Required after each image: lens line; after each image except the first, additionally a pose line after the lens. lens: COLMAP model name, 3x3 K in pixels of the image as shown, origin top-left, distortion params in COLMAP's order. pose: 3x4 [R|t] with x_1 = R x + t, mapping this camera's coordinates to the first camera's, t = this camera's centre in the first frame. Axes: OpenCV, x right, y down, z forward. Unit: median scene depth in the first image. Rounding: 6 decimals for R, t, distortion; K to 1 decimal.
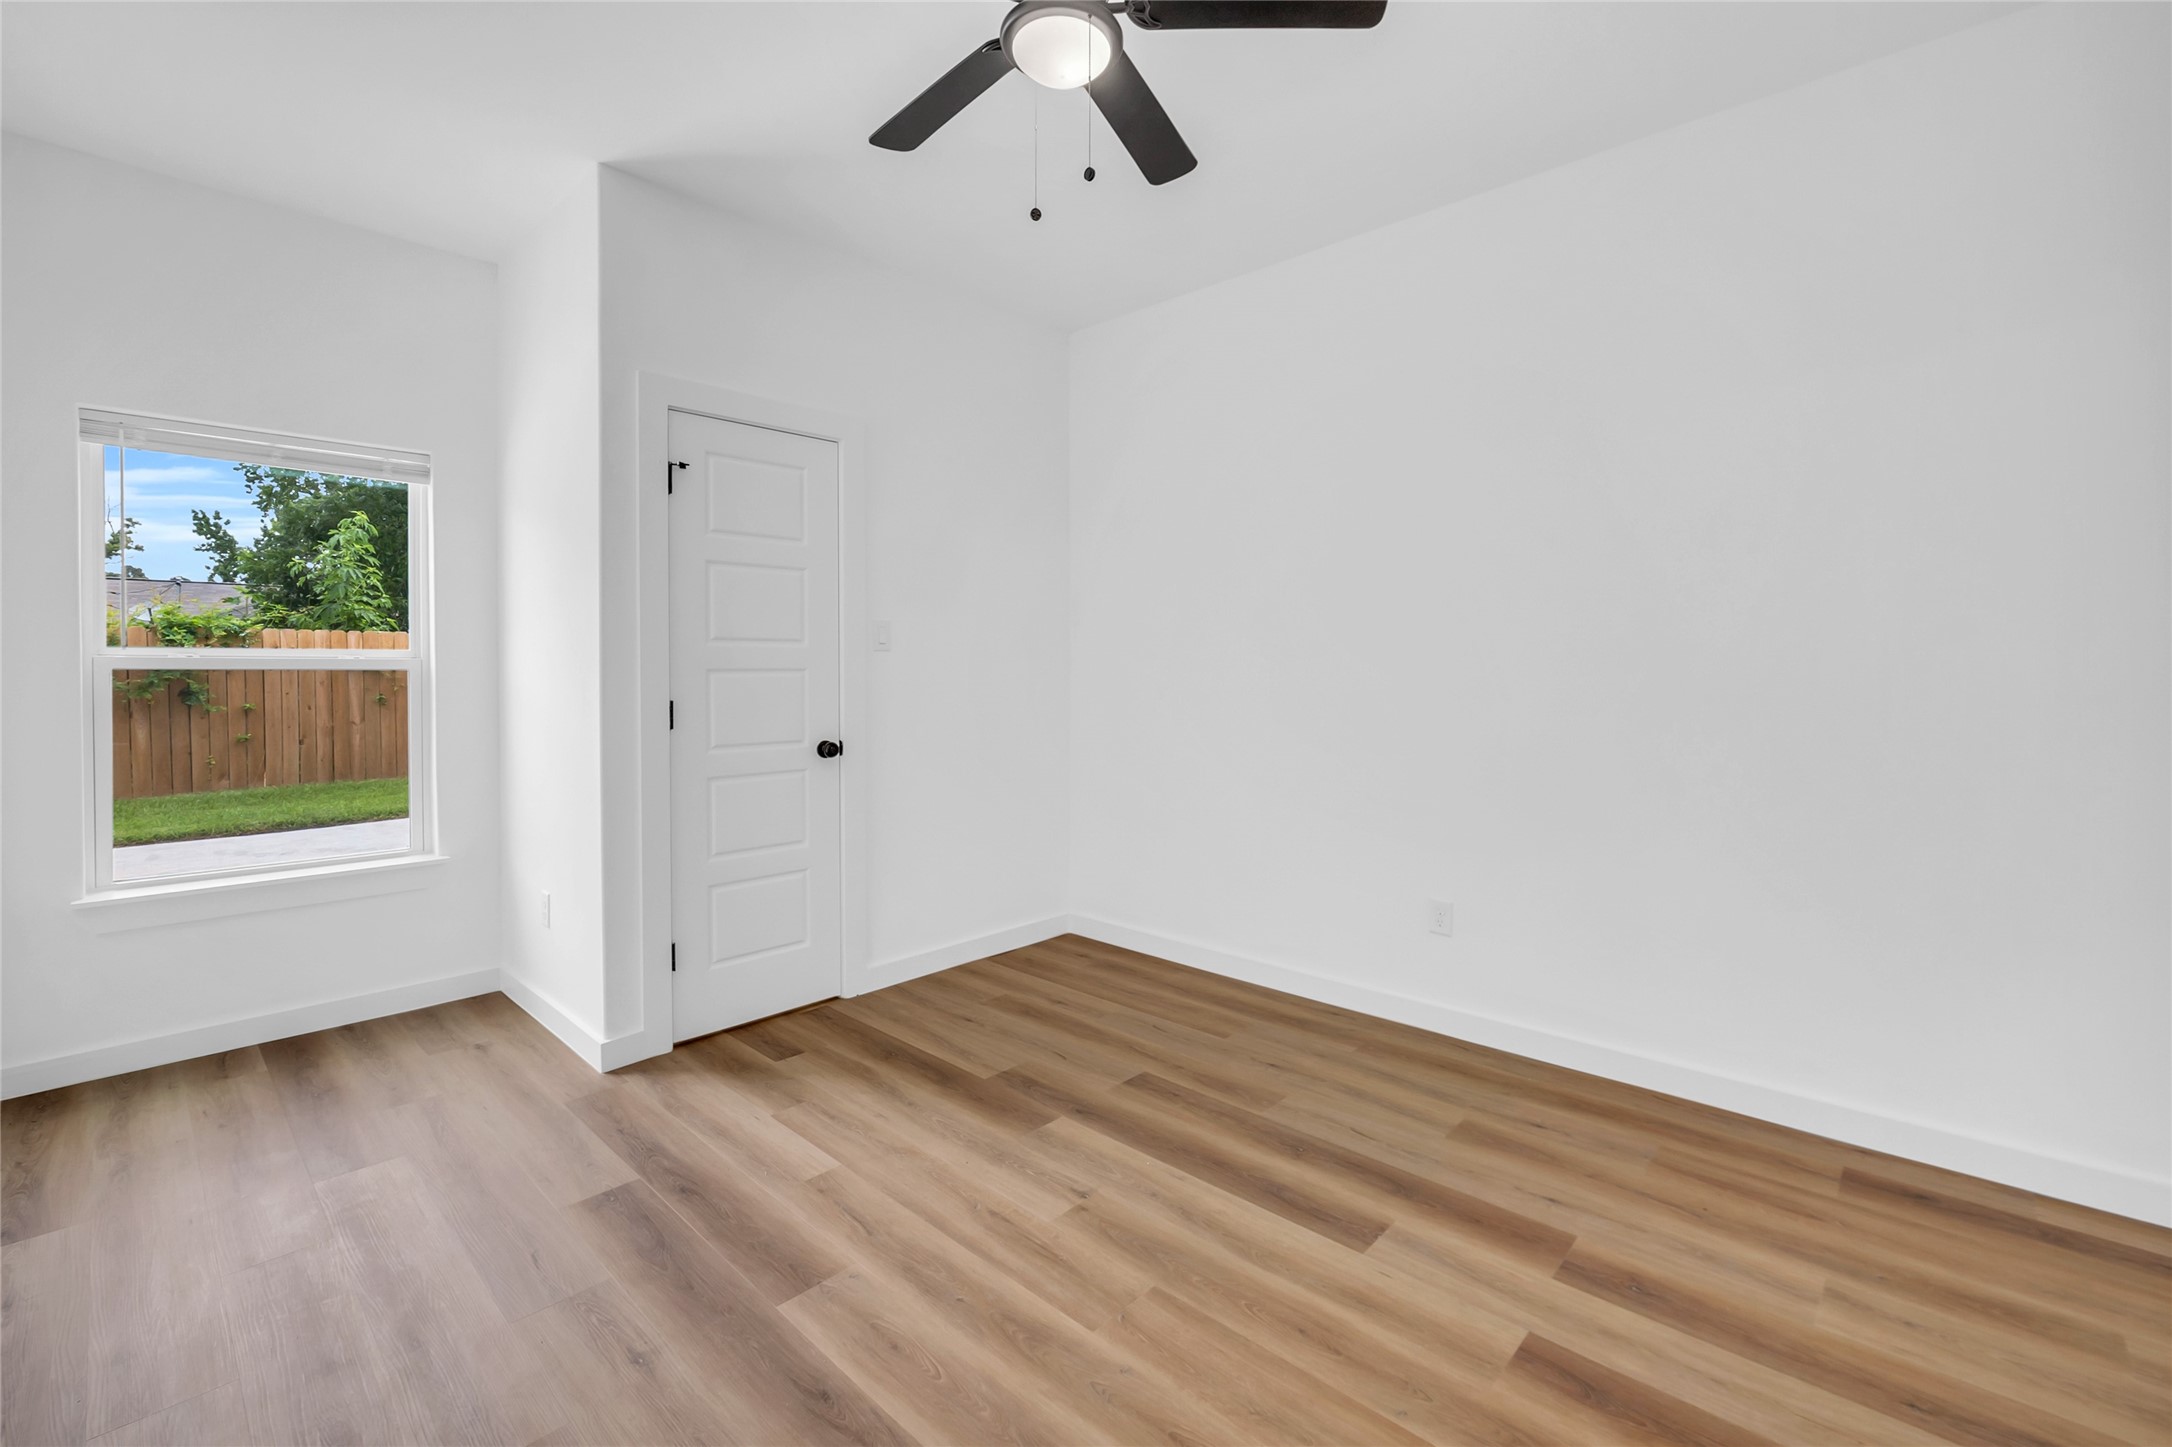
lens RADIAL K [[931.9, 0, 1108.3], [0, 931.9, 670.8], [0, 0, 1]] dist [-0.000799, -0.007261]
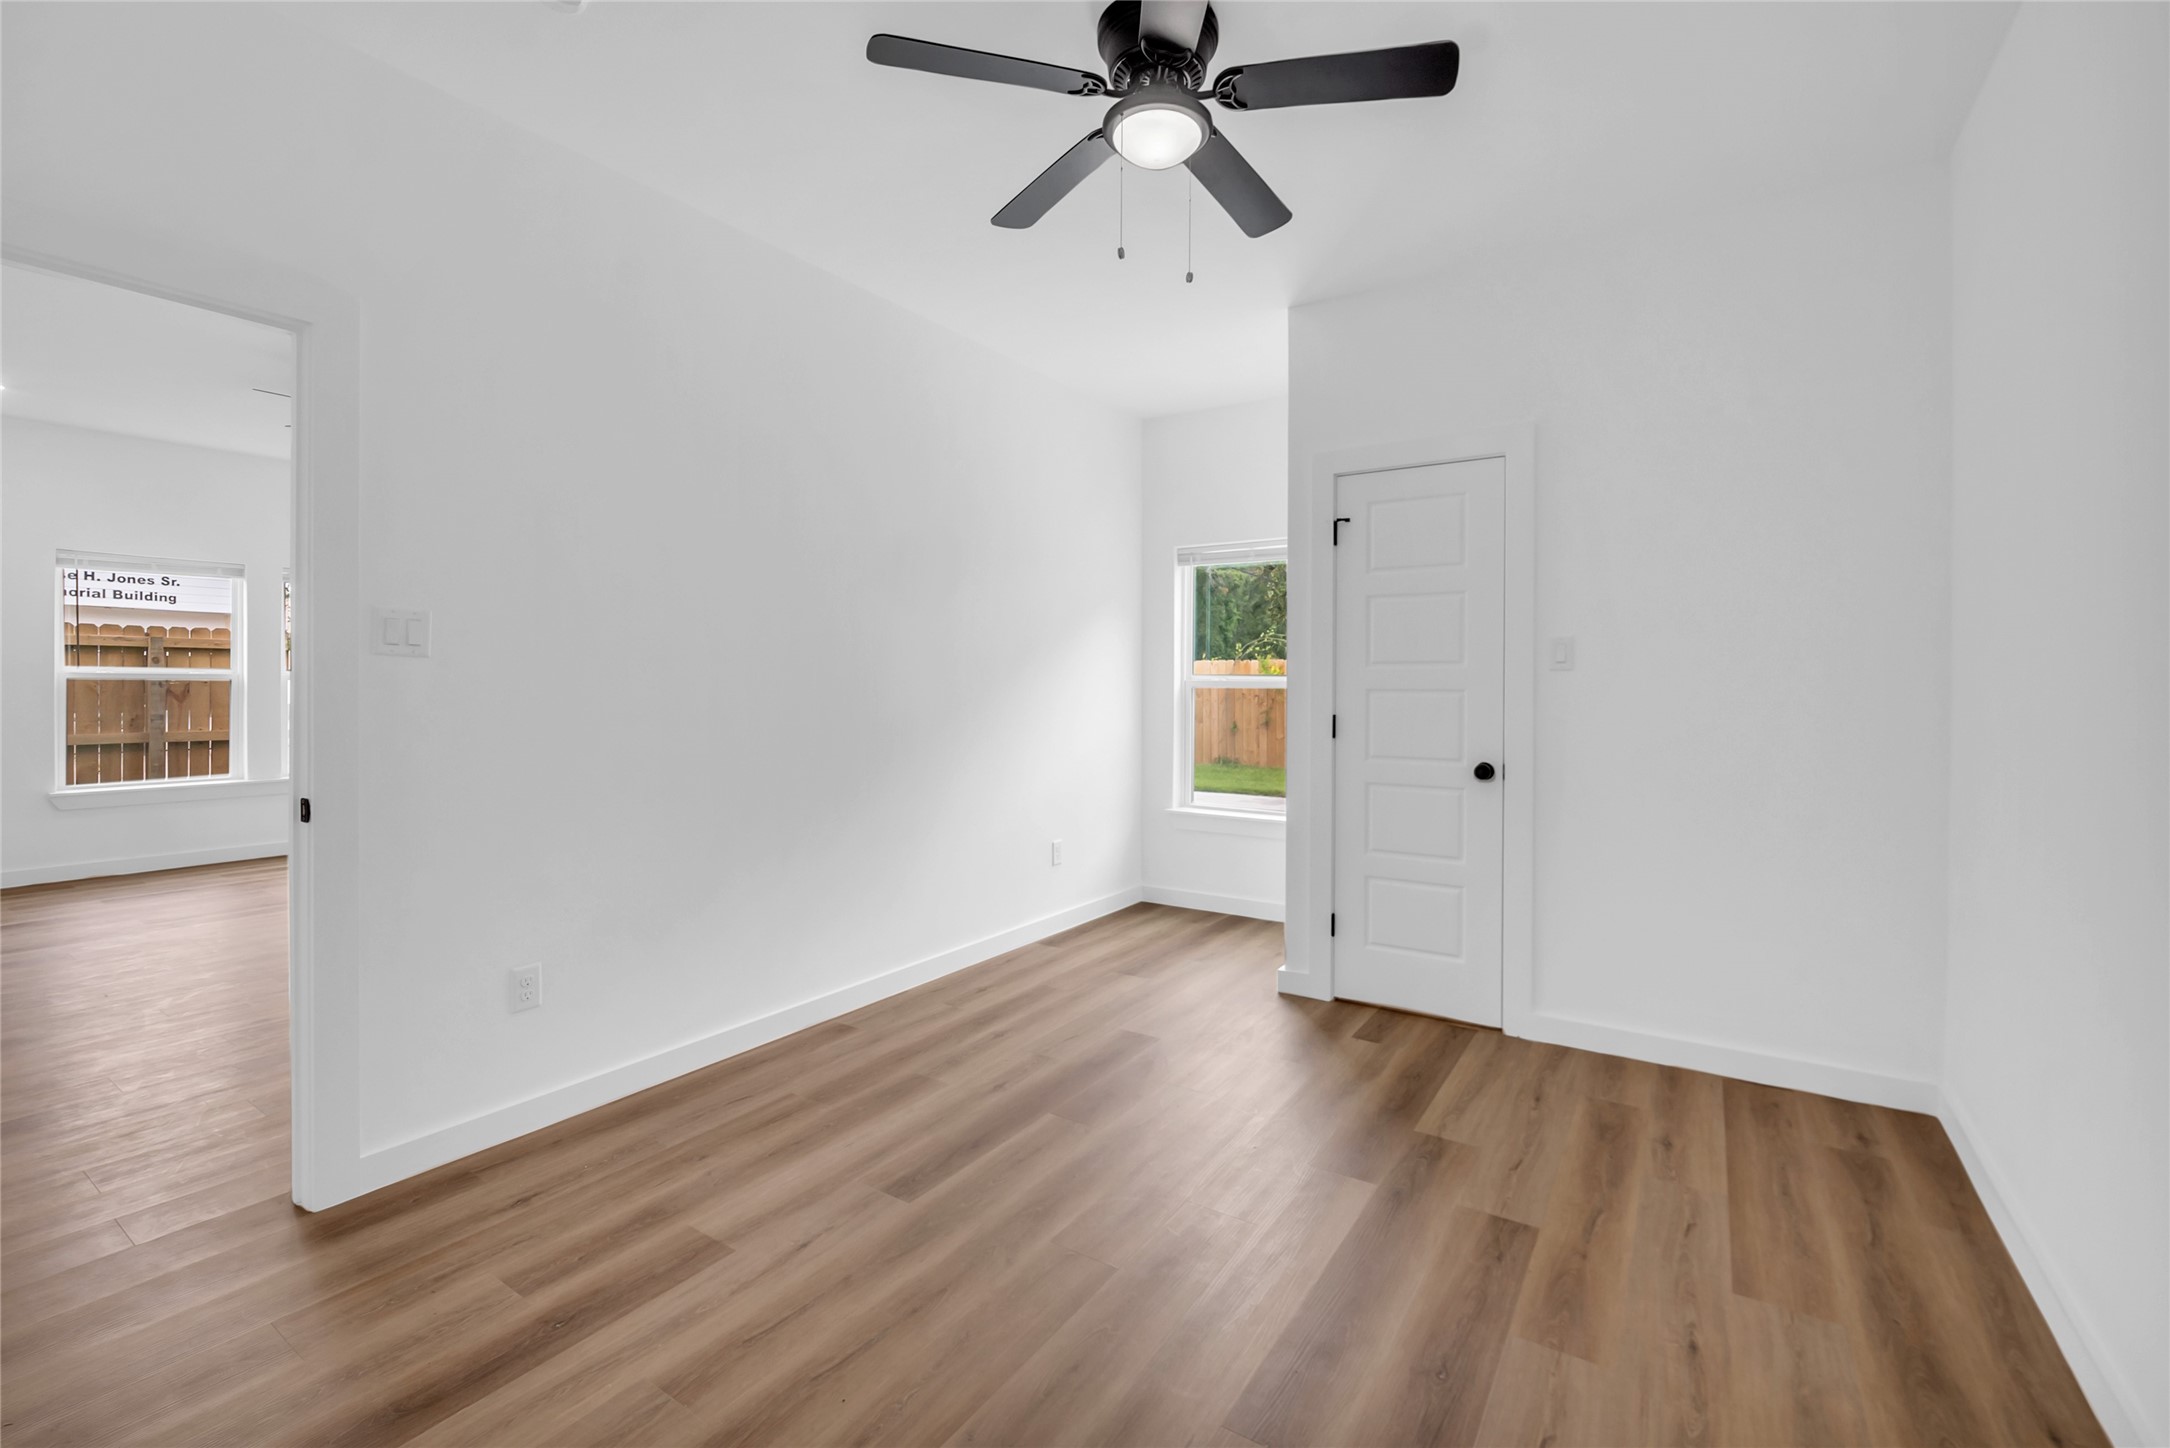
lens RADIAL K [[931.0, 0, 1107.3], [0, 931.0, 671.4], [0, 0, 1]] dist [-0.000799, -0.007261]
pose [[0.164785, -0.014239, -0.986227, 0.647480], [-0.008612, 0.999837, -0.015875, -0.002325], [0.986292, 0.011109, 0.164635, 0.472290]]
